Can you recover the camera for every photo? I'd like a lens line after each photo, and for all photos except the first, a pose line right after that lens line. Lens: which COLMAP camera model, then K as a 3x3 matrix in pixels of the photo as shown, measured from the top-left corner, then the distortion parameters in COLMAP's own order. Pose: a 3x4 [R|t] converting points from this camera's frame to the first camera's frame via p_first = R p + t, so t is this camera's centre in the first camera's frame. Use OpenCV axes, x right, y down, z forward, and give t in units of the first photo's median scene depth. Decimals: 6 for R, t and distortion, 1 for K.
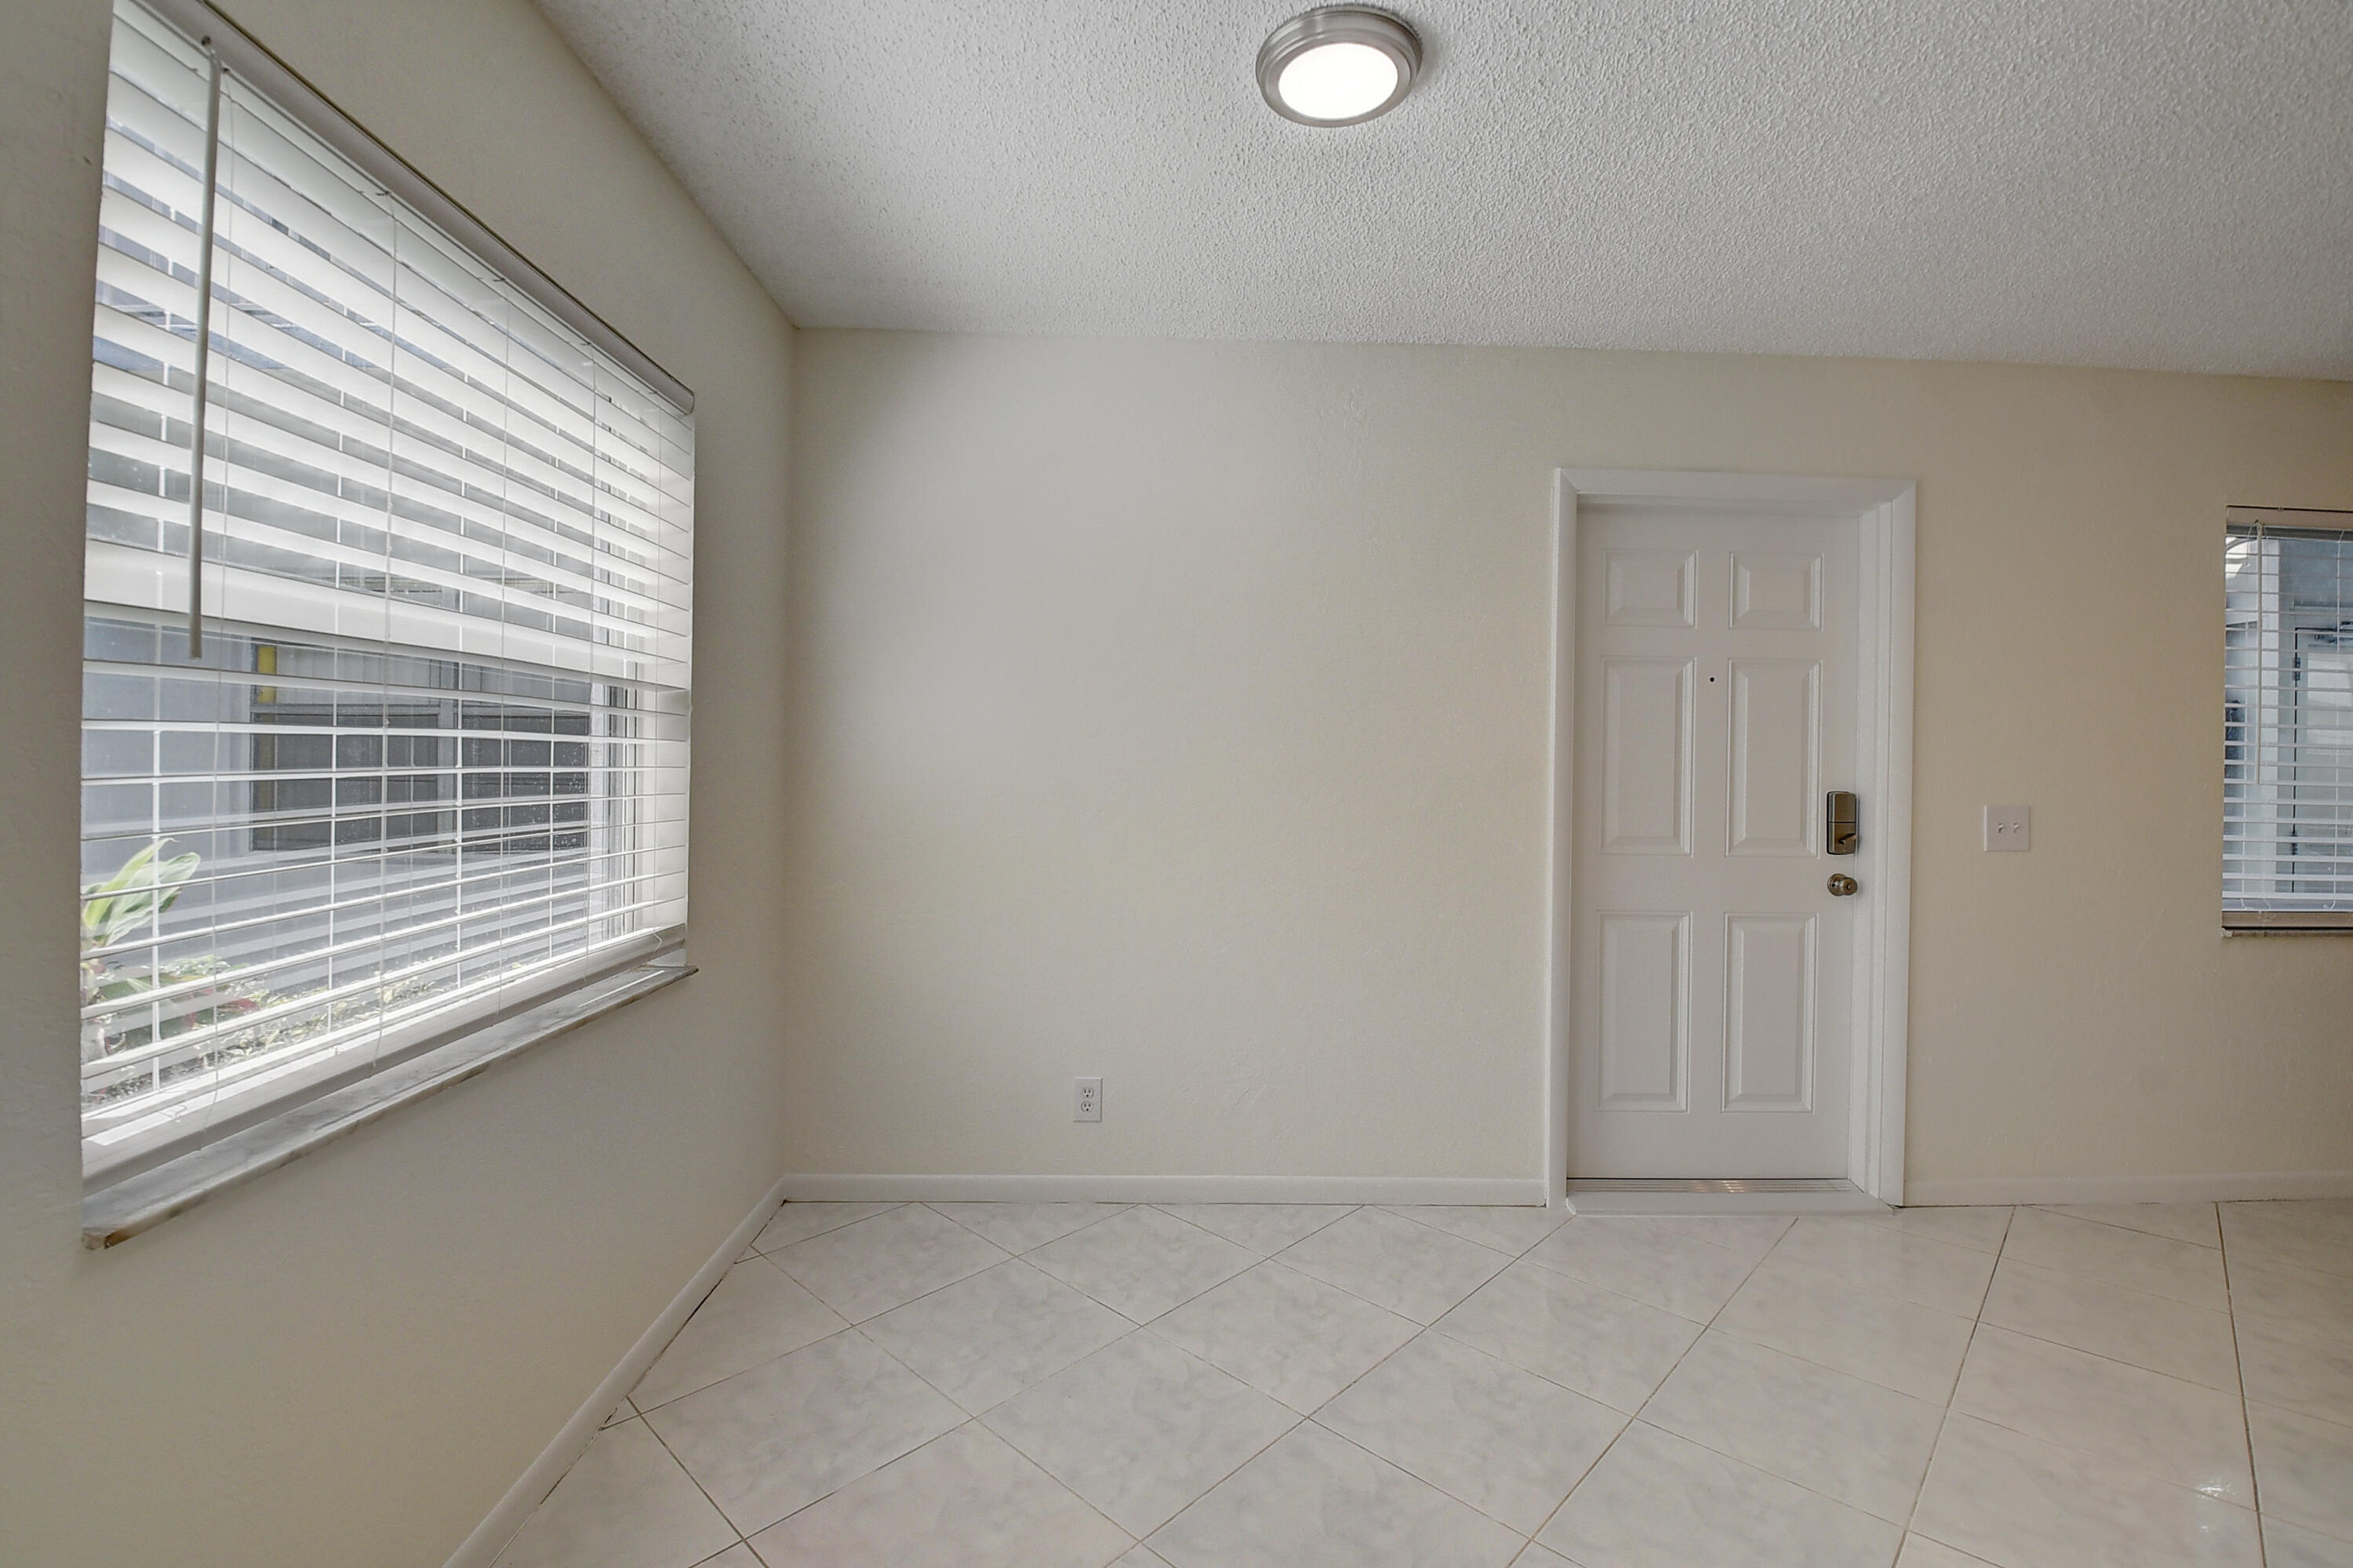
lens RADIAL K [[1068.3, 0, 1180.7], [0, 1068.3, 770.4], [0, 0, 1]] dist [0.004358, -0.005990]
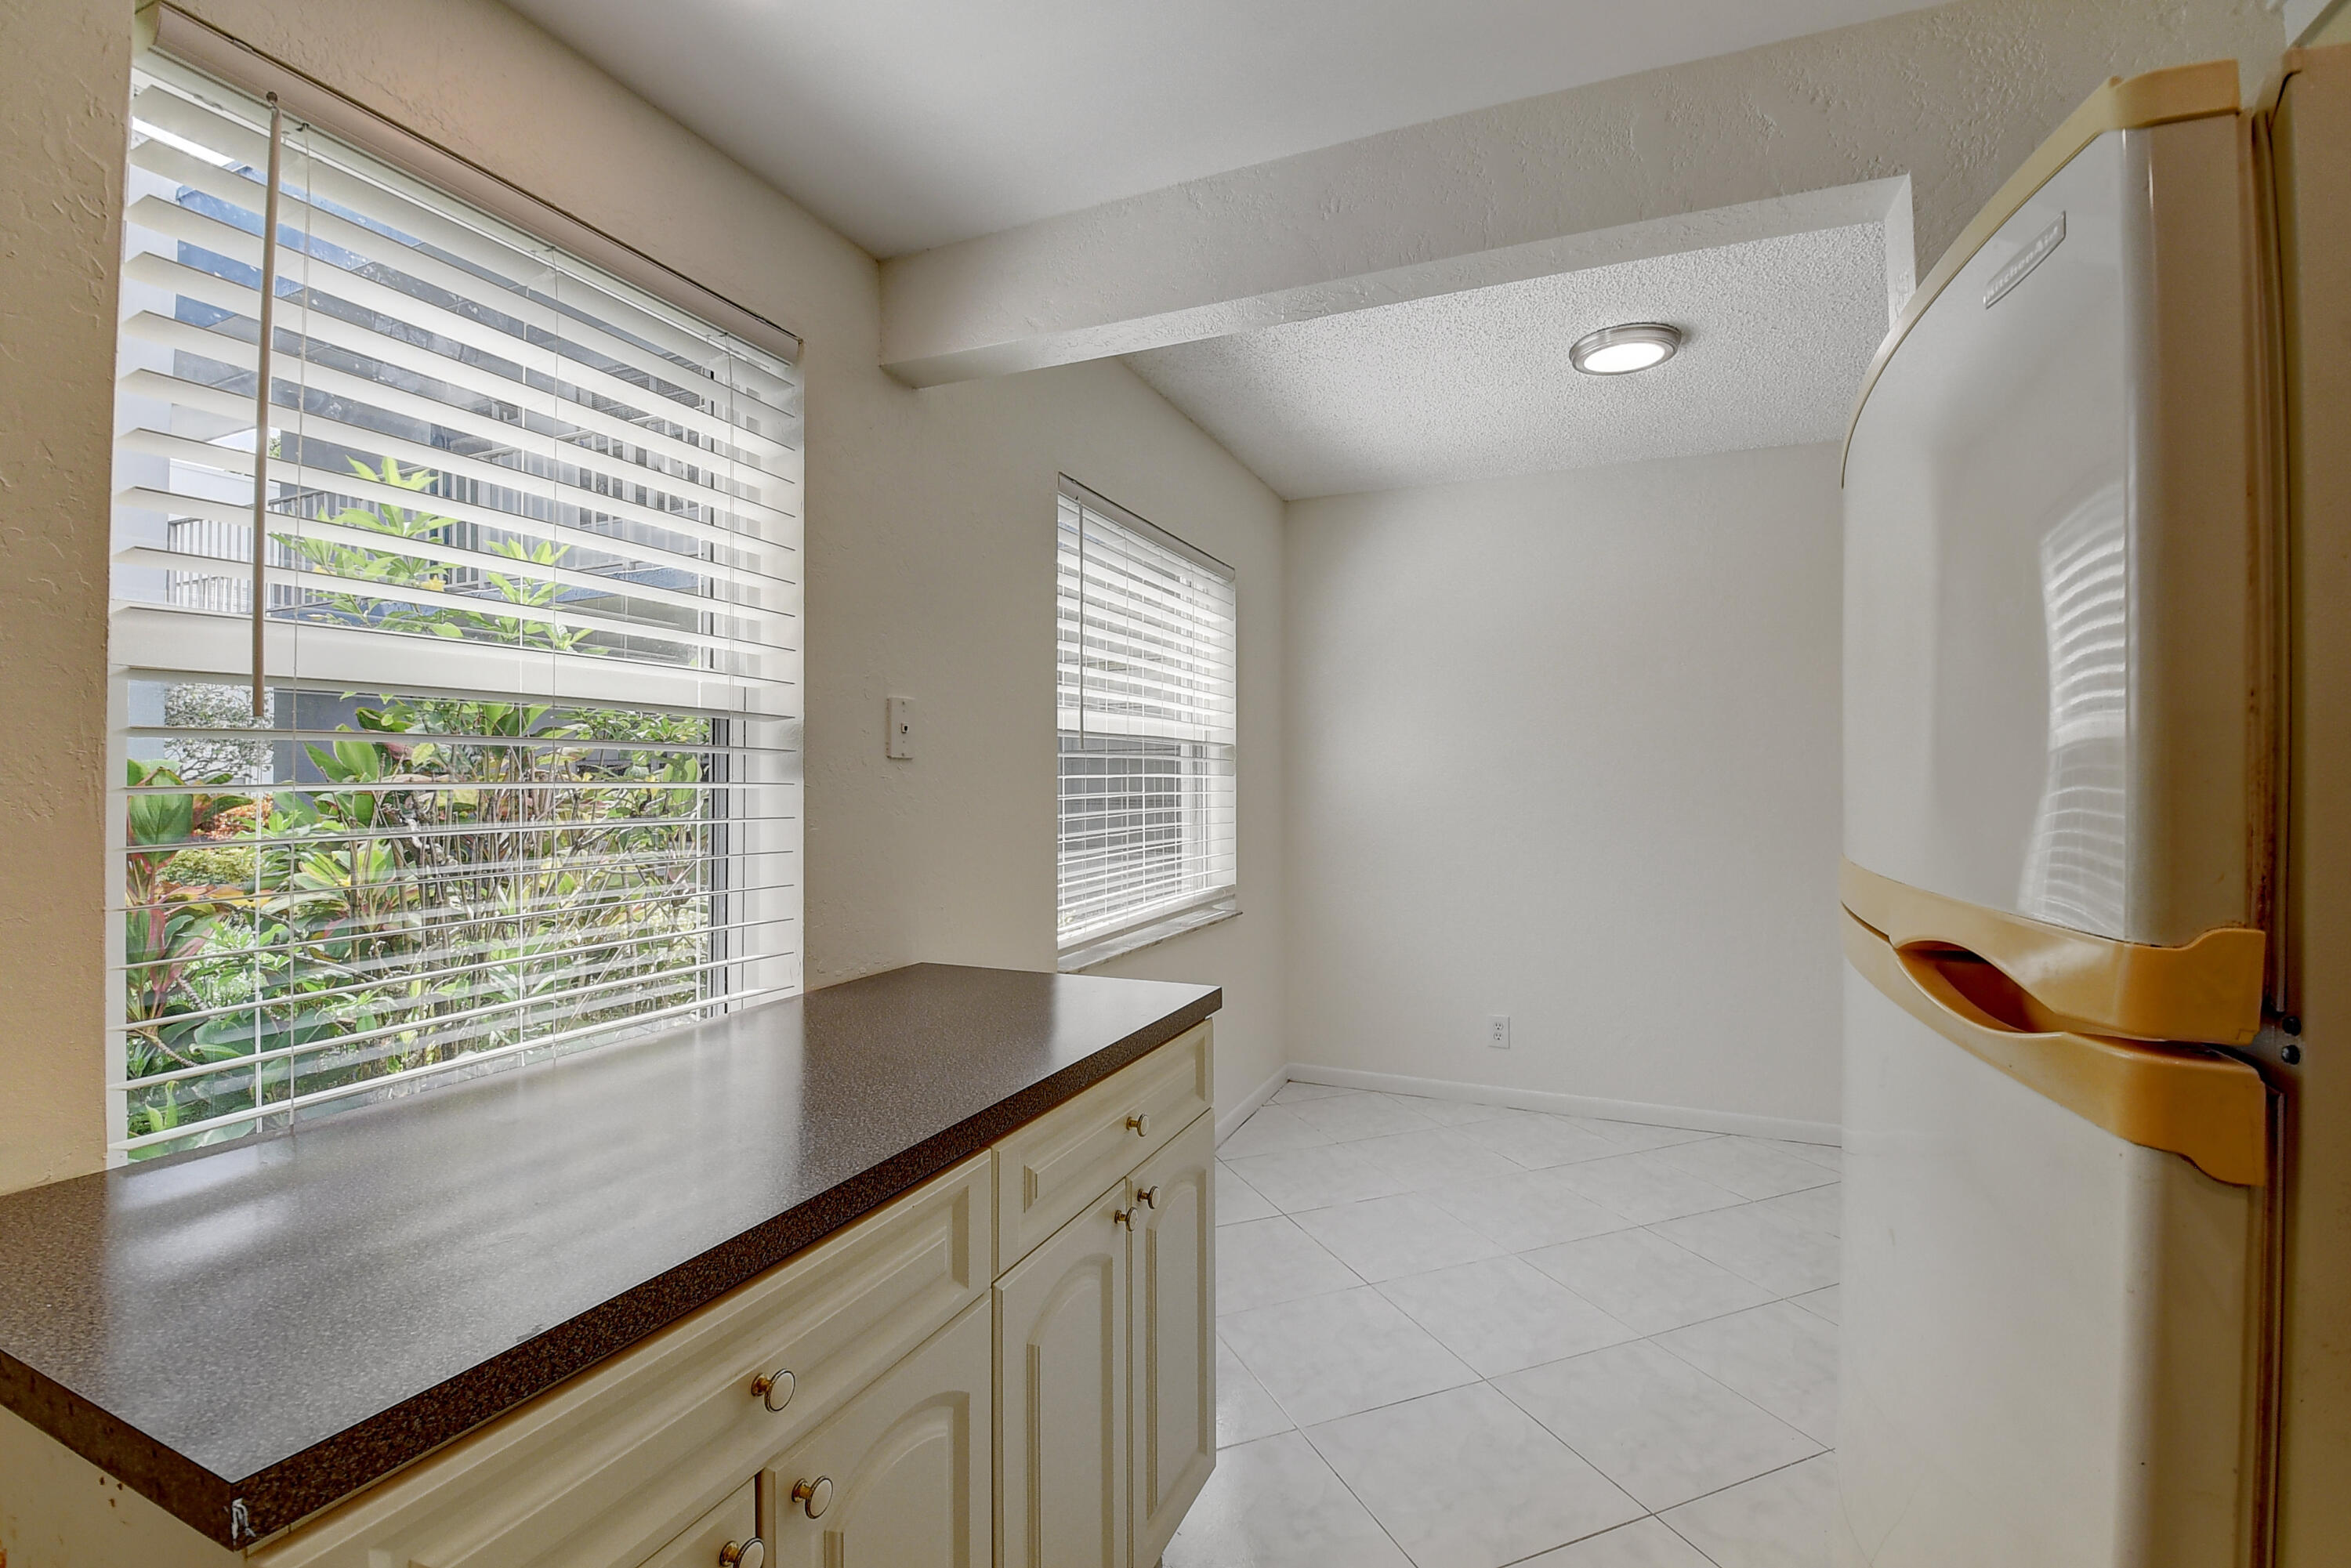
lens RADIAL K [[1067.3, 0, 1141.7], [0, 1067.3, 760.0], [0, 0, 1]] dist [0.004358, -0.005990]
pose [[0.899822, -0.026059, -0.435479, 0.138691], [0.011088, 0.999258, -0.036885, 0.008190], [0.436117, 0.028362, 0.899443, -0.573606]]
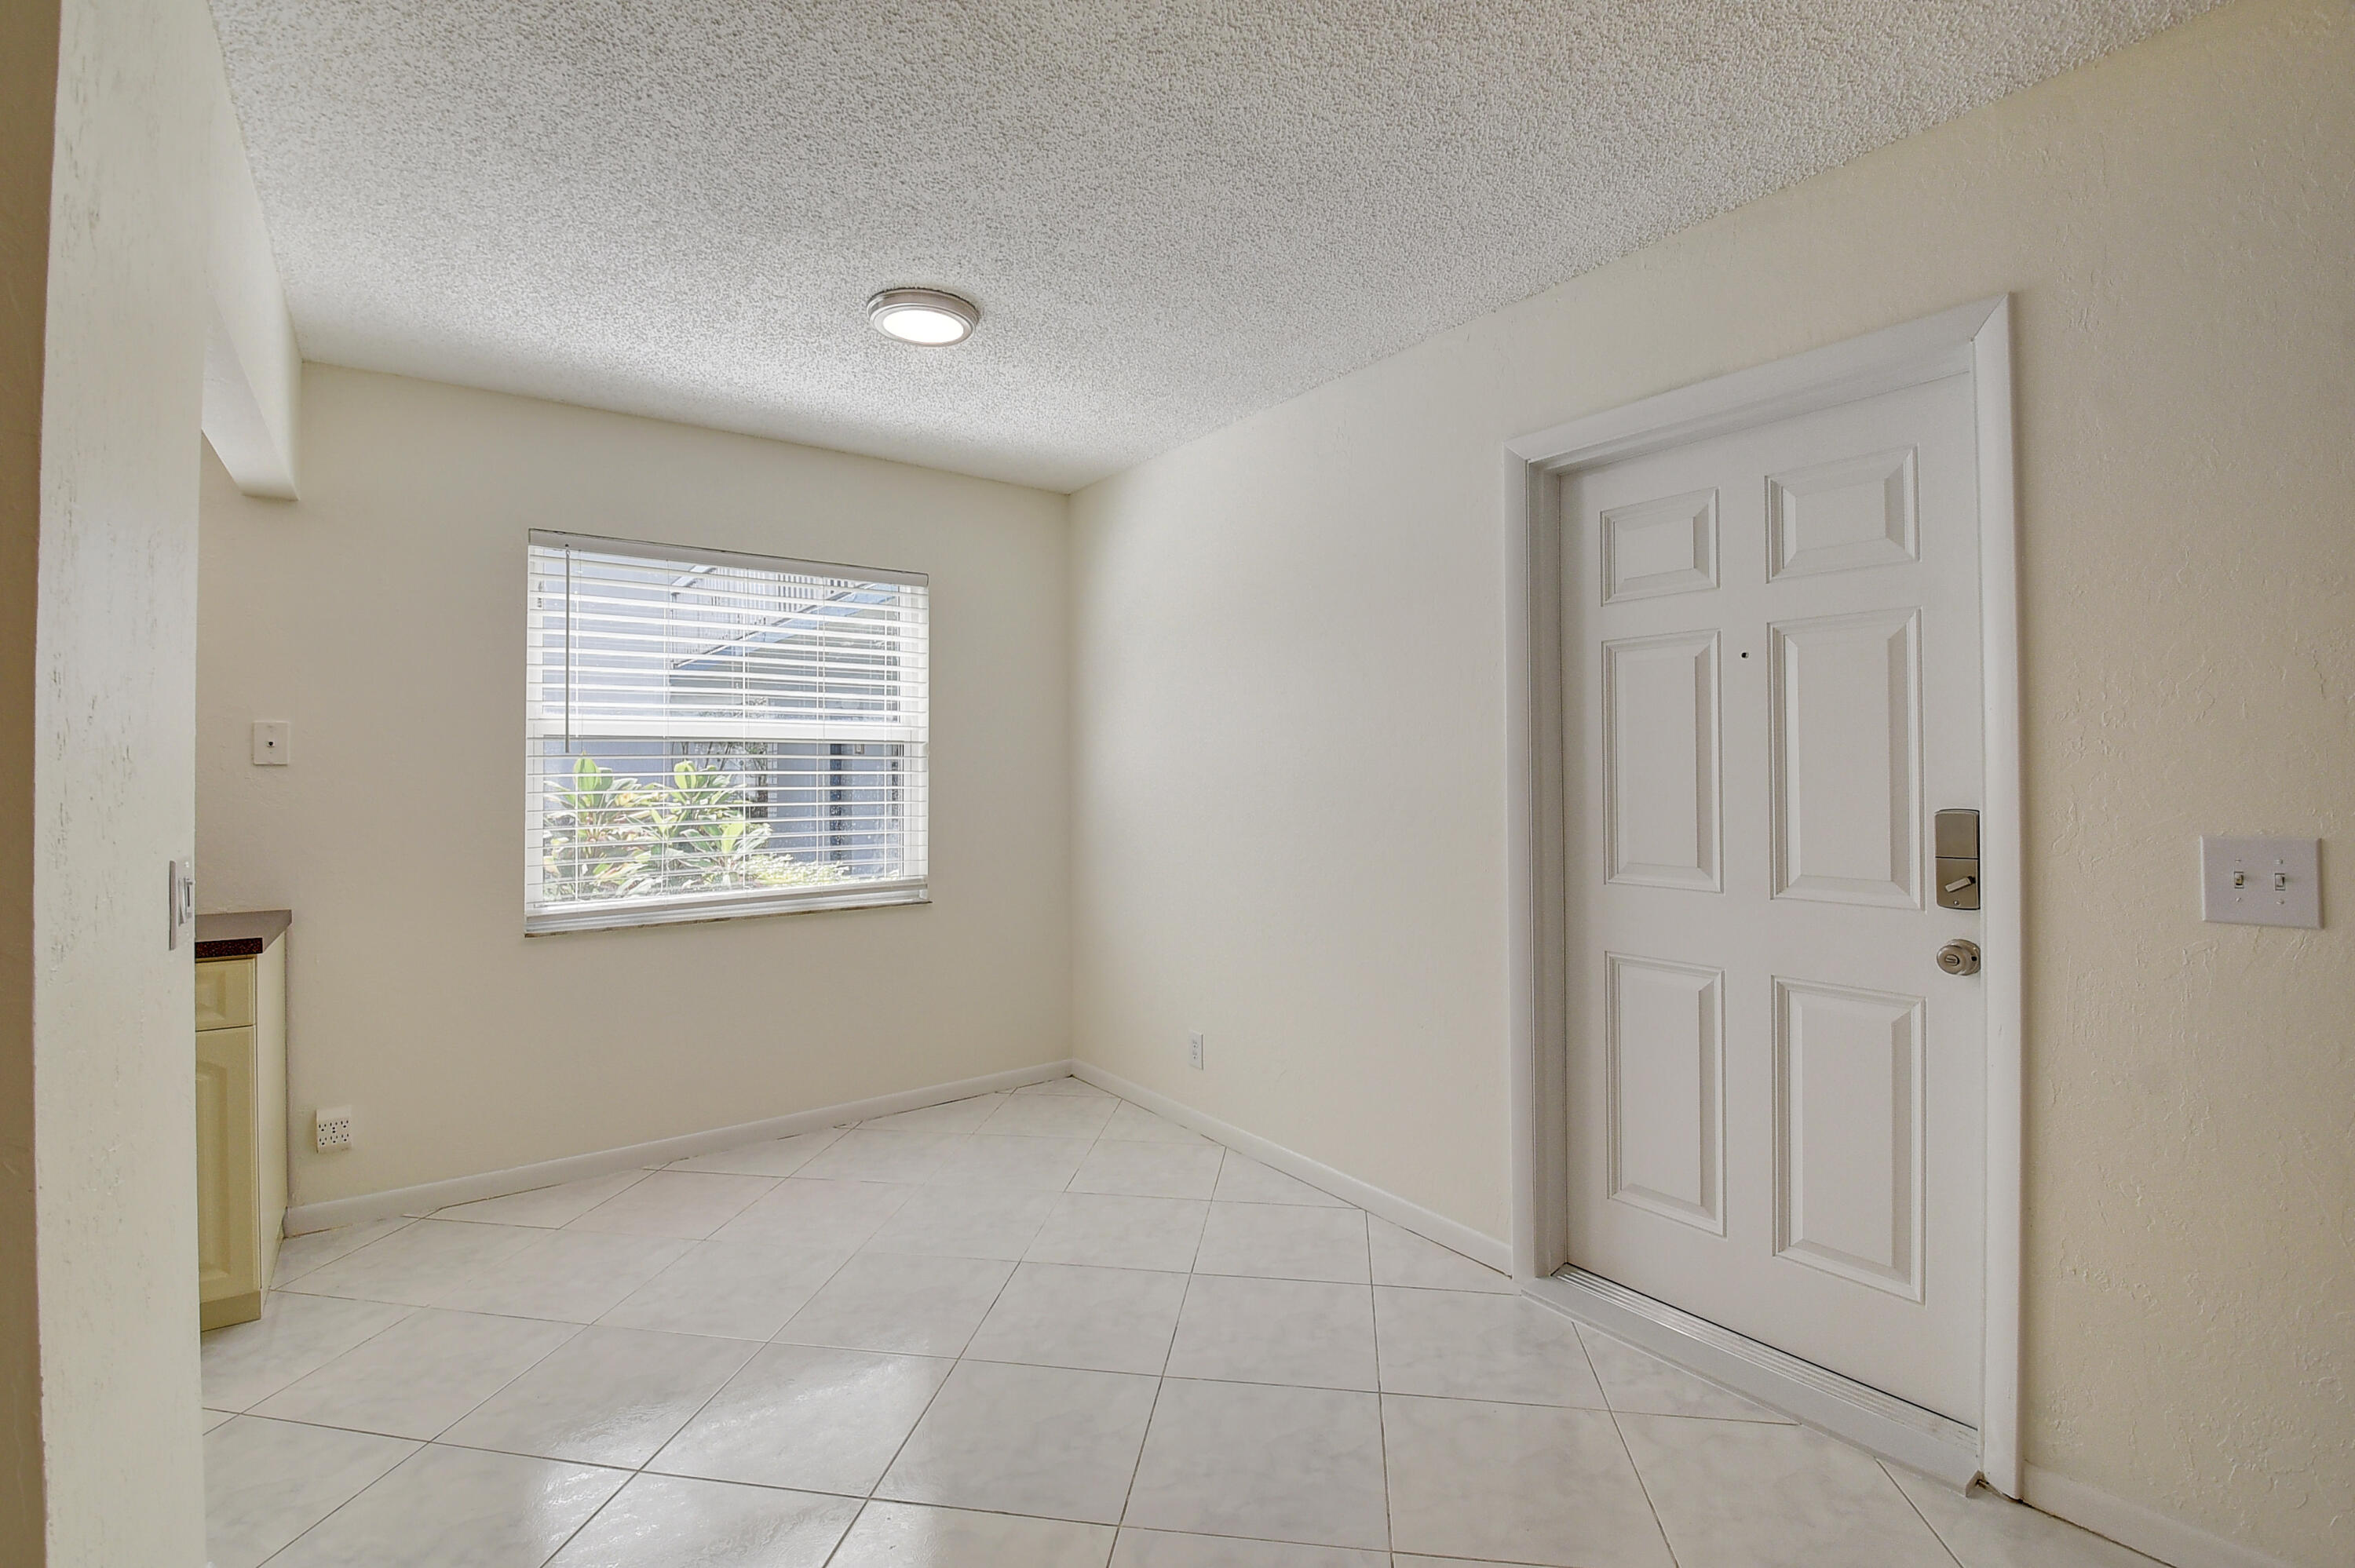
lens RADIAL K [[1069.0, 0, 1172.0], [0, 1069.0, 776.8], [0, 0, 1]] dist [0.004358, -0.005990]
pose [[0.554908, -0.016811, -0.831742, 1.231172], [0.006522, 0.999853, -0.015858, 0.010874], [0.831886, 0.003375, 0.554936, 0.366438]]
